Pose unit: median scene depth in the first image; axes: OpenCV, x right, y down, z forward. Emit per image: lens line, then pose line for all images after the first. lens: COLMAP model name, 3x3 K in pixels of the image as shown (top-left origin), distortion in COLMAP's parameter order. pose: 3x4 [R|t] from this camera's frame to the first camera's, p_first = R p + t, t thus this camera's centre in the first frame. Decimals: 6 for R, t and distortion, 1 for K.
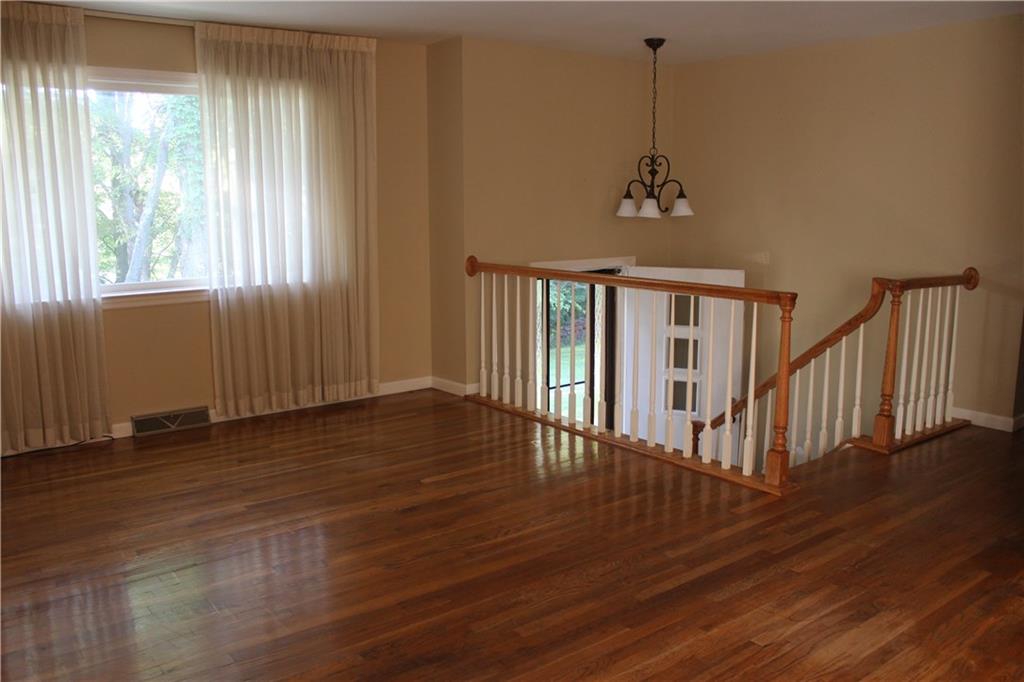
lens RADIAL K [[841.8, 0, 519.0], [0, 841.8, 345.6], [0, 0, 1]] dist [-0.160068, 0.122323]
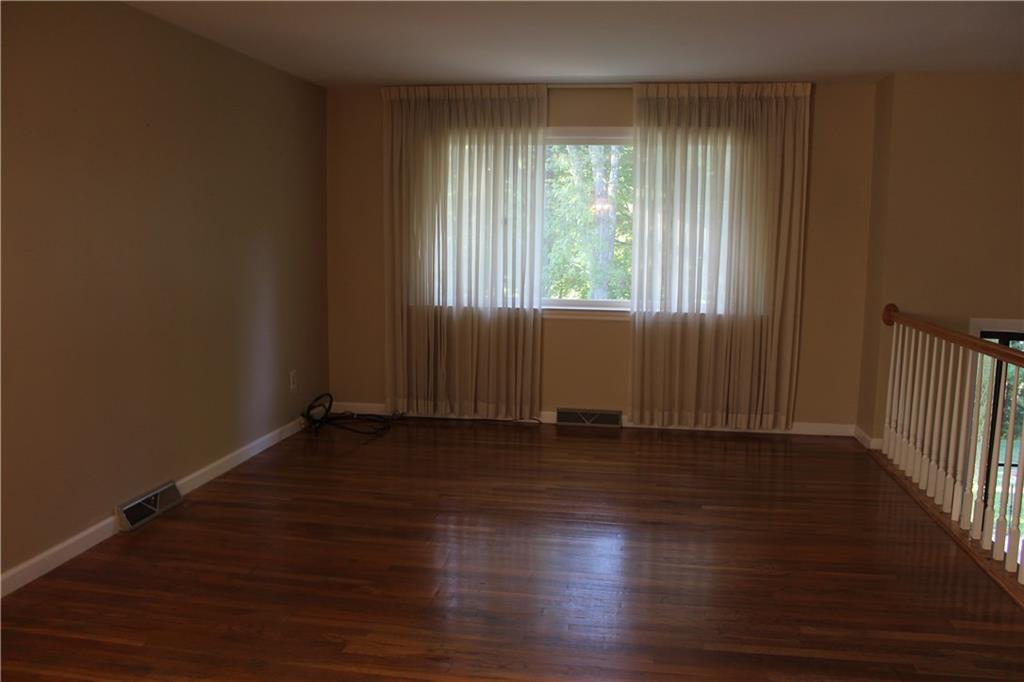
lens RADIAL K [[841.8, 0, 513.6], [0, 841.8, 346.7], [0, 0, 1]] dist [-0.160068, 0.122323]
pose [[0.675288, 0.112620, -0.728905, 0.371465], [-0.142491, 0.989576, 0.020886, -0.019931], [0.723659, 0.089759, 0.684296, 0.076920]]
